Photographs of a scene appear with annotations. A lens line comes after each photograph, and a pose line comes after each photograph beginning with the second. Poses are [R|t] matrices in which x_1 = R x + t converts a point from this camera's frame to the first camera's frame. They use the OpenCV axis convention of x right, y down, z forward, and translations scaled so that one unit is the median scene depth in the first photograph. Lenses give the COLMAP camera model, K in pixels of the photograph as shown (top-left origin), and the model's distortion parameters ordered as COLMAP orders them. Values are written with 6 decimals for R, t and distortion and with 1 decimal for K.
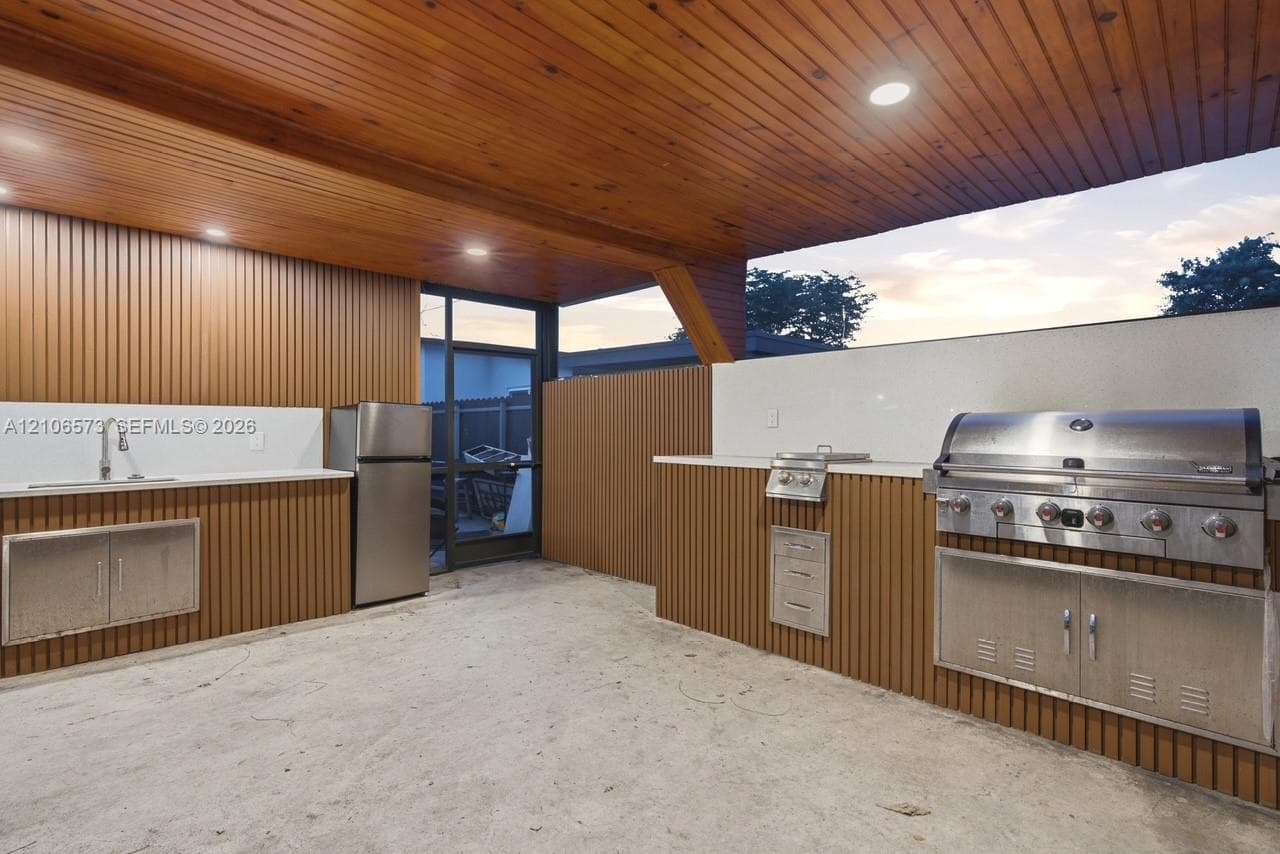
lens RADIAL K [[587.8, 0, 650.5], [0, 587.8, 423.0], [0, 0, 1]] dist [-0.004040, 0.000616]
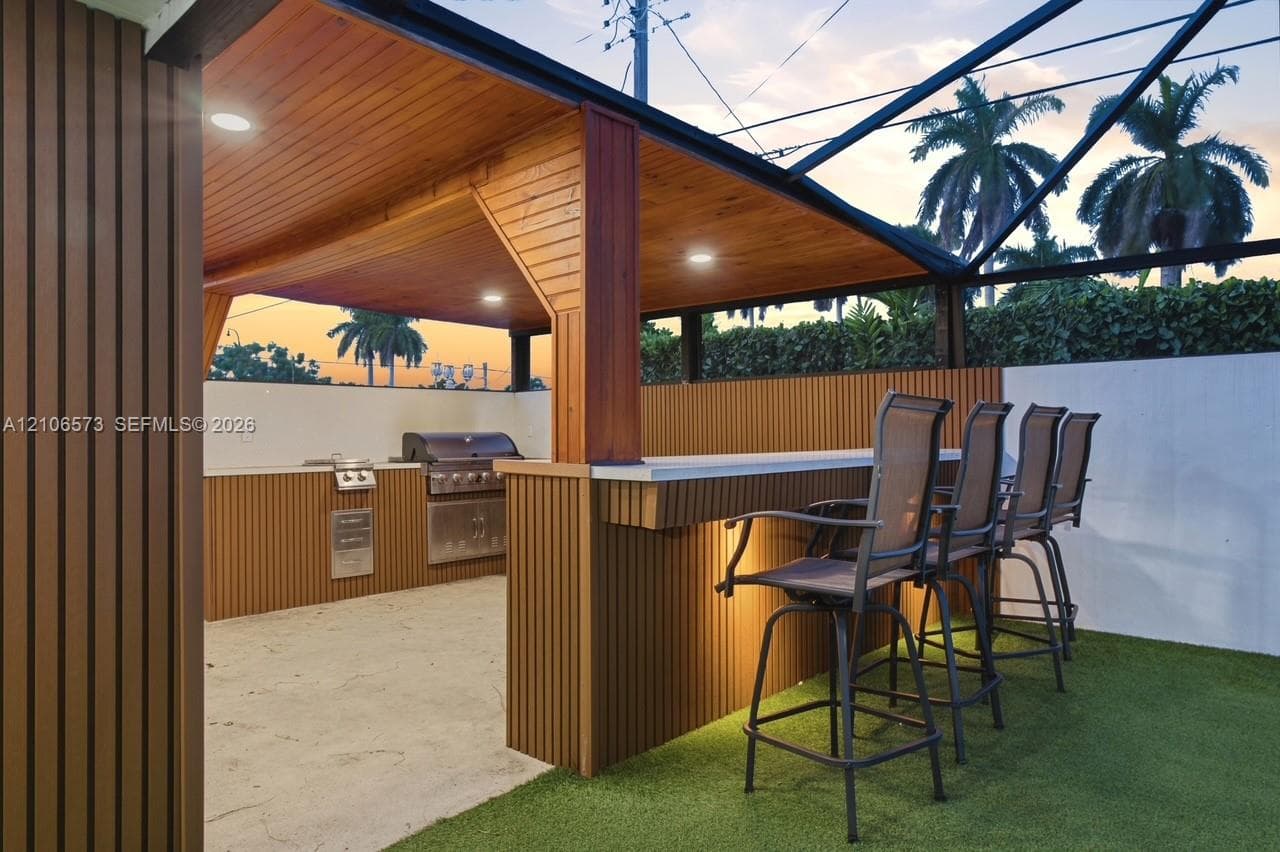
lens RADIAL K [[714.1, 0, 639.2], [0, 714.1, 429.5], [0, 0, 1]] dist [0.009239, 0.000900]
pose [[-0.015438, 0.003616, 0.999874, -1.688983], [-0.000636, 0.999993, -0.003626, -0.018553], [-0.999881, -0.000691, -0.015435, 0.316466]]
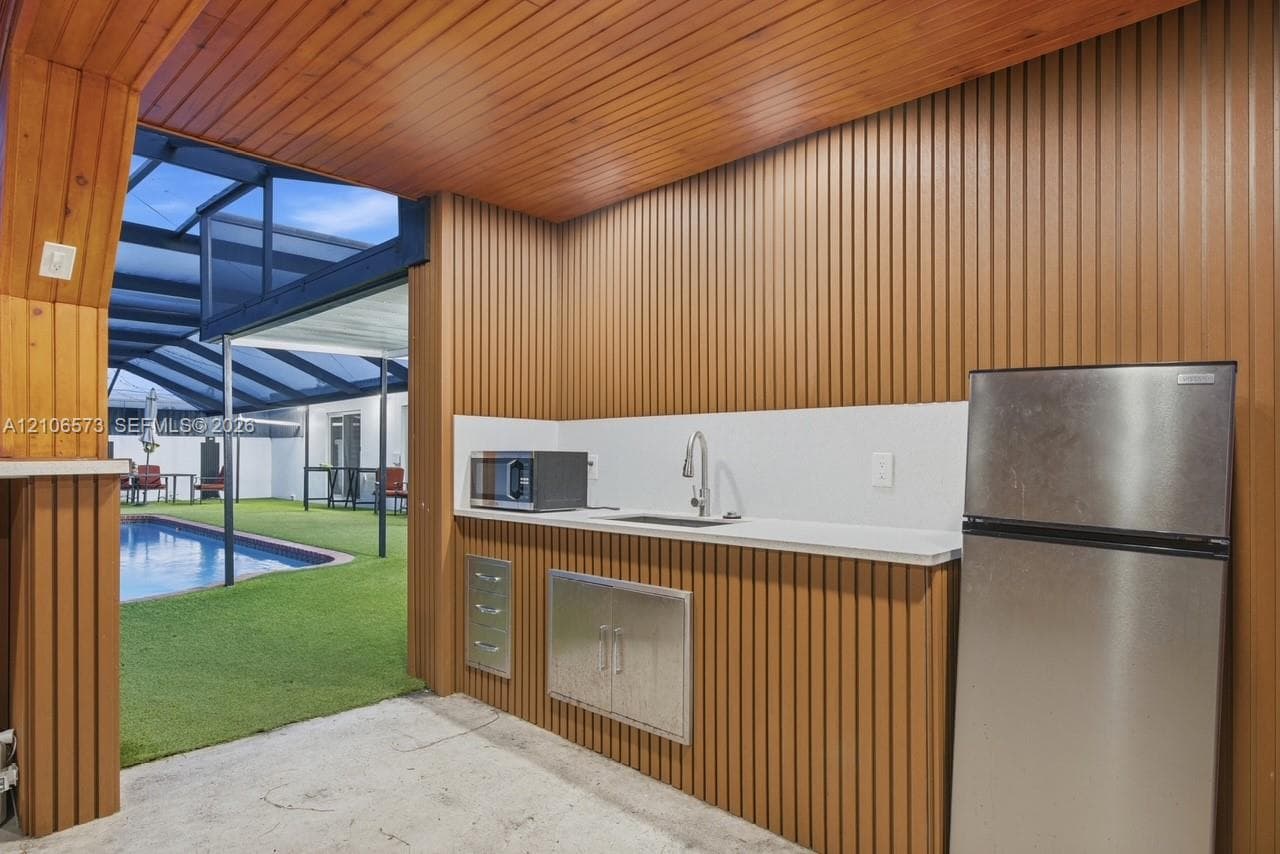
lens RADIAL K [[714.1, 0, 637.0], [0, 714.1, 453.3], [0, 0, 1]] dist [0.009239, 0.000900]
pose [[0.041480, -0.000335, -0.999139, -0.042590], [-0.007583, 0.999971, -0.000650, 0.022444], [0.999111, 0.007603, 0.041476, 0.972985]]
